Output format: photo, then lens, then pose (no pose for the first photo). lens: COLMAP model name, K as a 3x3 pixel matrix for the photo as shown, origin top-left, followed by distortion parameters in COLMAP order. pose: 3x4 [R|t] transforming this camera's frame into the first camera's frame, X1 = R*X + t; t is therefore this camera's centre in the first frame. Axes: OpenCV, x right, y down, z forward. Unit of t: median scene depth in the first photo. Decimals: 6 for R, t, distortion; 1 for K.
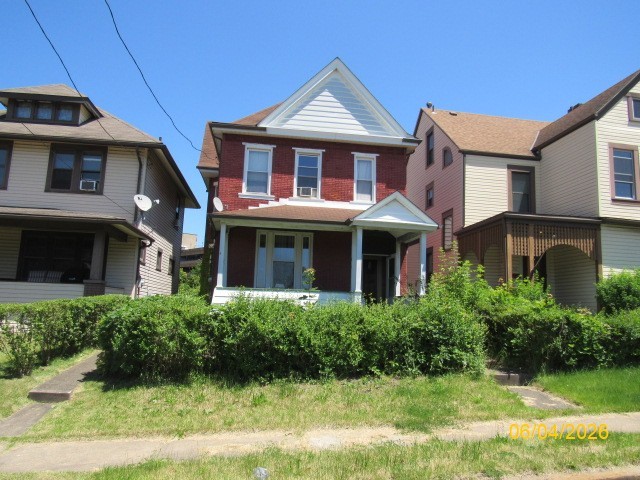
lens RADIAL K [[459.1, 0, 320.0], [0, 459.1, 240.0], [0, 0, 1]] dist [-0.026747, 0.004471]
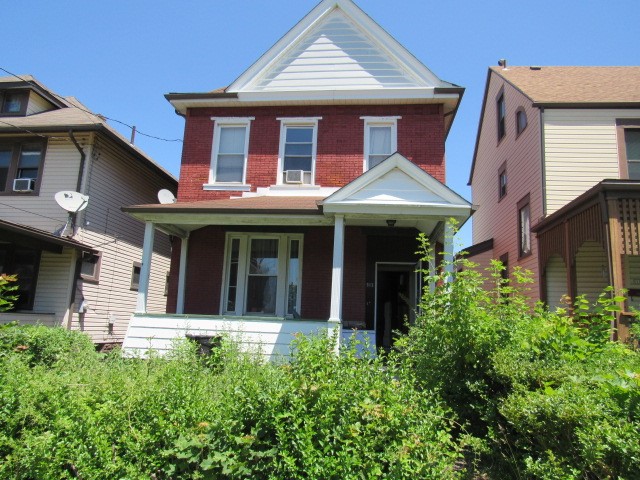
lens RADIAL K [[459.1, 0, 320.0], [0, 459.1, 240.0], [0, 0, 1]] dist [-0.026747, 0.004471]
pose [[0.969509, -0.038328, -0.242040, 0.175022], [0.026934, 0.998375, -0.050212, 0.029291], [0.243571, 0.042162, 0.968966, 0.326450]]
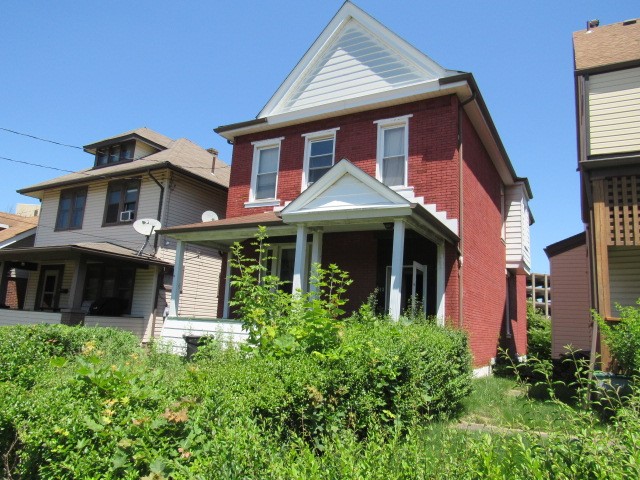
lens RADIAL K [[459.1, 0, 320.0], [0, 459.1, 240.0], [0, 0, 1]] dist [-0.026747, 0.004471]
pose [[0.793653, -0.098435, -0.600355, 0.414484], [0.062078, 0.994776, -0.081039, 0.040566], [0.605195, 0.027048, 0.795617, 0.410544]]
